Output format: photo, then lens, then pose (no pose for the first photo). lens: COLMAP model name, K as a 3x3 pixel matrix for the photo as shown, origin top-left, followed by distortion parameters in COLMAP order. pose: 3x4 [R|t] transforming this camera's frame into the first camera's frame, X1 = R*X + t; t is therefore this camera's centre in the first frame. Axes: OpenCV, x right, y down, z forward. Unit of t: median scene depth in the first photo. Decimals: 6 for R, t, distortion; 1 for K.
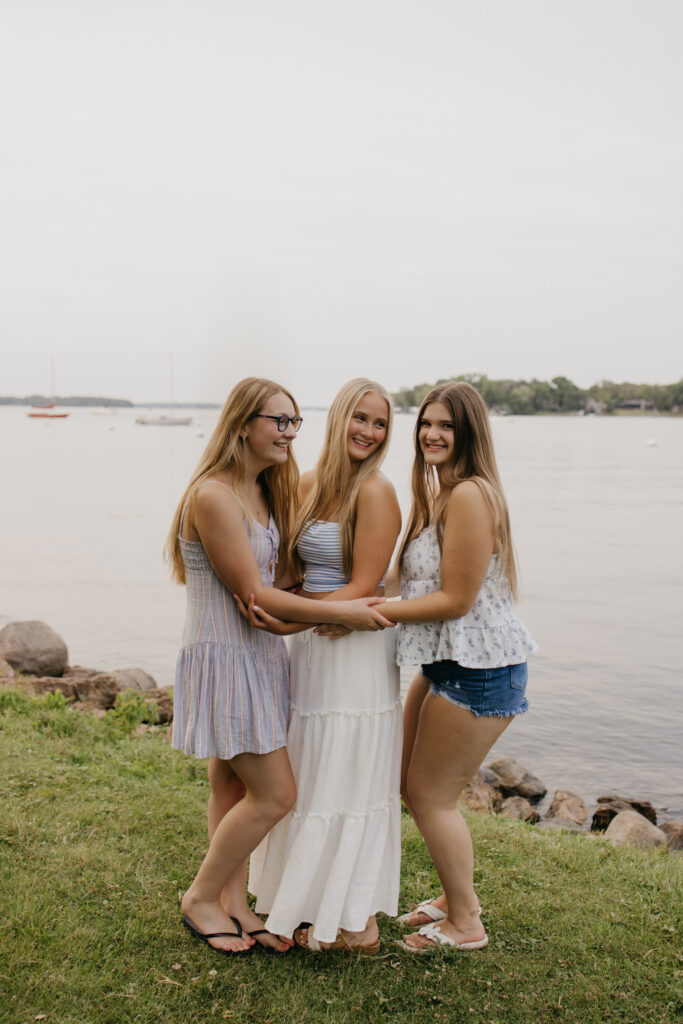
lens RADIAL K [[1037.3, 0, 335.8], [0, 1037.3, 511.4], [0, 0, 1]] dist [0.050671, -0.003643]
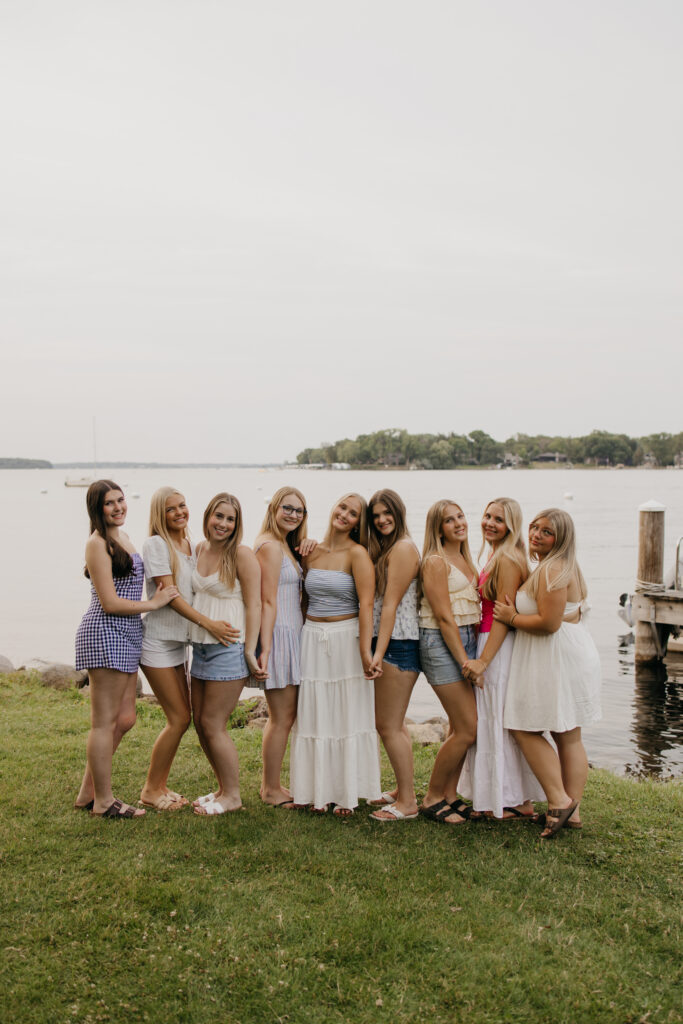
lens RADIAL K [[1041.7, 0, 339.3], [0, 1041.7, 512.2], [0, 0, 1]] dist [0.029209, 0.171941]
pose [[0.996662, -0.021136, 0.078858, -0.115951], [0.025256, 0.998347, -0.051627, -0.002269], [-0.077637, 0.053446, 0.995548, -0.326512]]
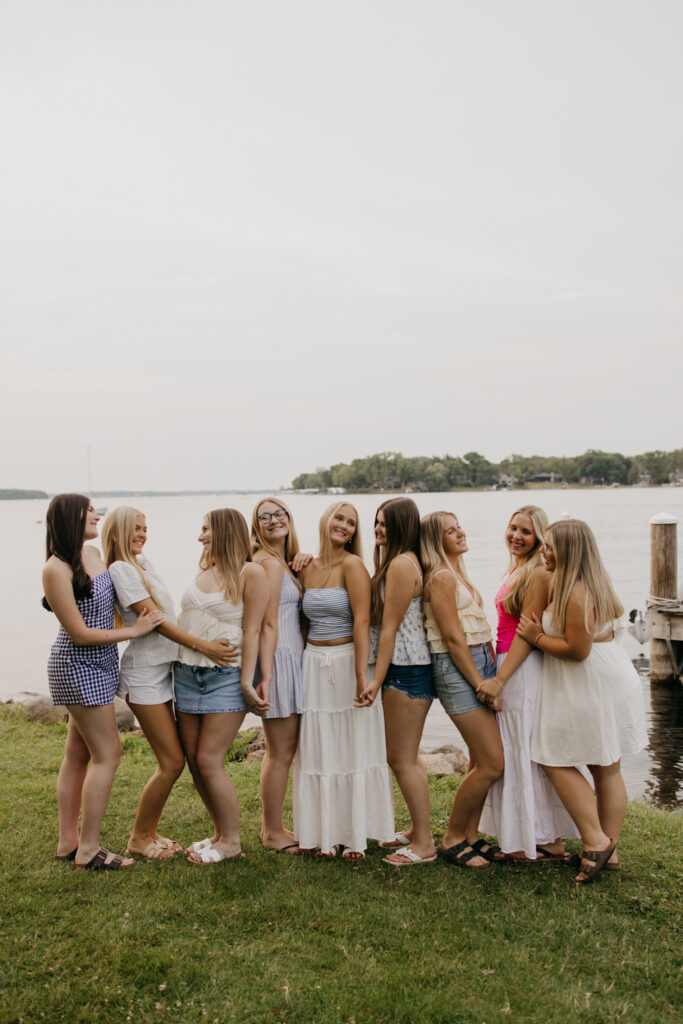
lens RADIAL K [[1040.8, 0, 338.6], [0, 1040.8, 512.1], [0, 0, 1]] dist [0.041927, 0.020164]
pose [[0.995788, -0.039723, 0.082630, -0.115195], [0.045974, 0.996109, -0.075188, 0.002391], [-0.079321, 0.078671, 0.993740, -0.258565]]
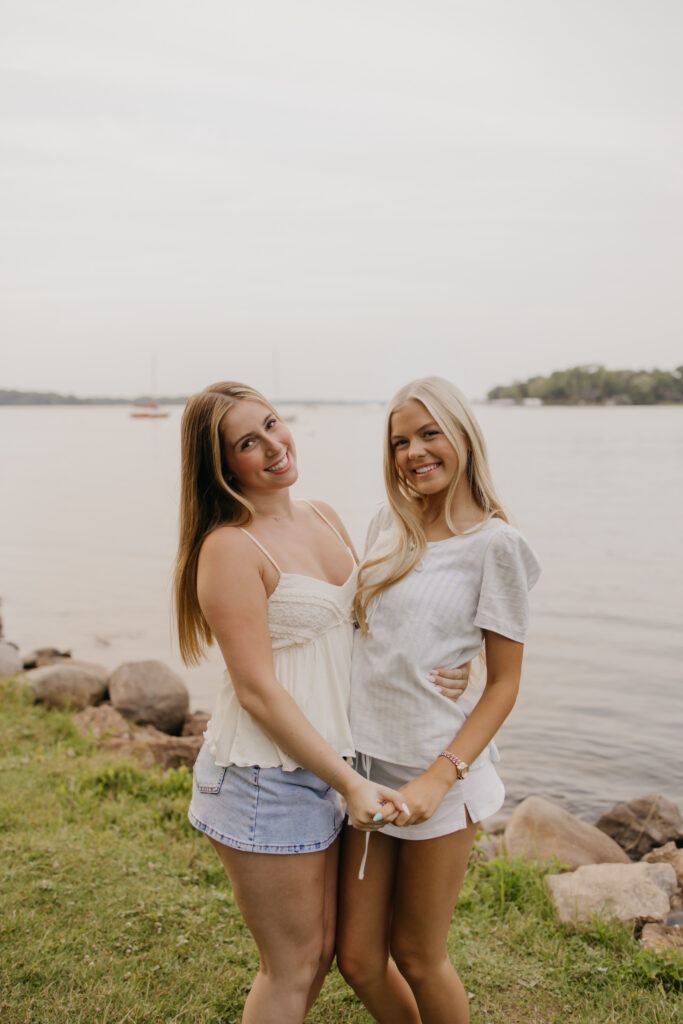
lens RADIAL K [[1056.8, 0, 338.6], [0, 1056.8, 510.4], [0, 0, 1]] dist [0.051872, 0.017415]
pose [[0.994914, -0.007566, -0.100442, -0.048828], [0.007738, 0.999969, 0.001327, -0.019305], [0.100429, -0.002098, 0.994942, 0.153288]]
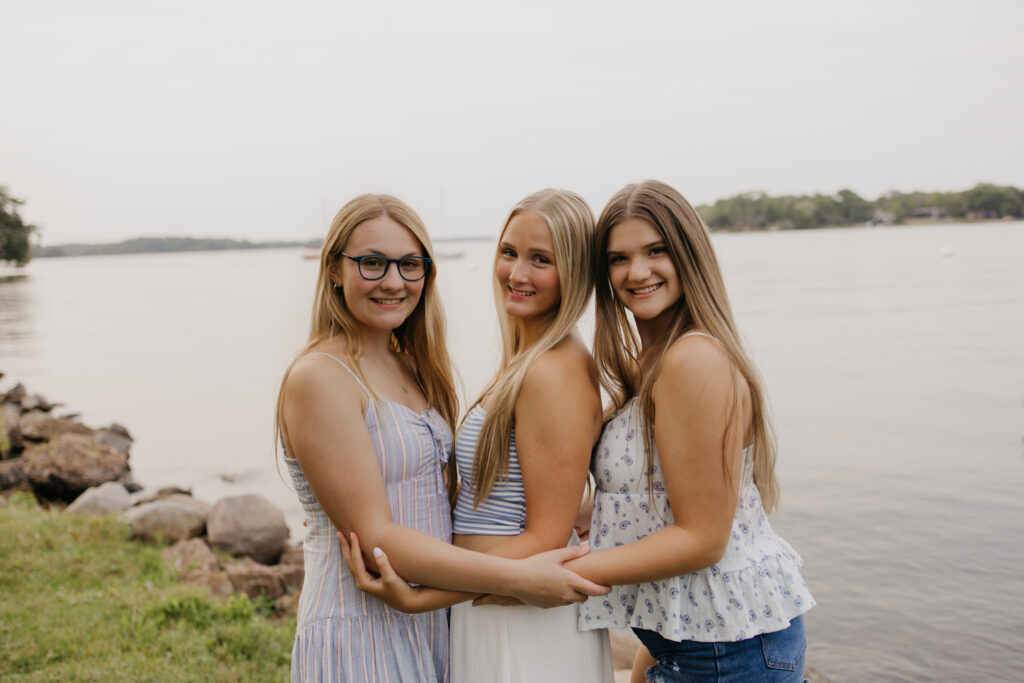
lens RADIAL K [[1038.3, 0, 512.0], [0, 1038.3, 341.5], [0, 0, 1]] dist [0.042218, 0.000159]
pose [[0.993874, -0.043699, -0.101516, 0.029323], [0.043853, 0.999038, -0.000713, -0.014910], [0.101449, -0.003743, 0.994834, 0.148693]]
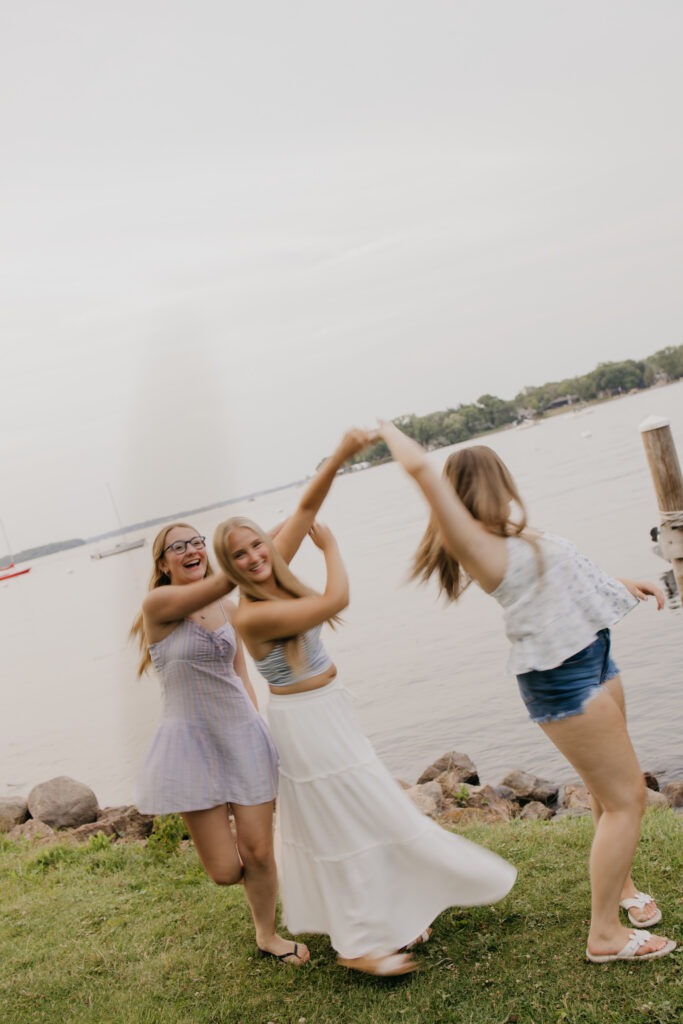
lens RADIAL K [[1037.3, 0, 335.8], [0, 1037.3, 511.4], [0, 0, 1]] dist [0.050671, -0.003643]
pose [[0.958286, -0.282475, 0.043530, 0.011023], [0.284773, 0.956631, -0.061335, -0.007405], [-0.024317, 0.071173, 0.997168, -0.080889]]
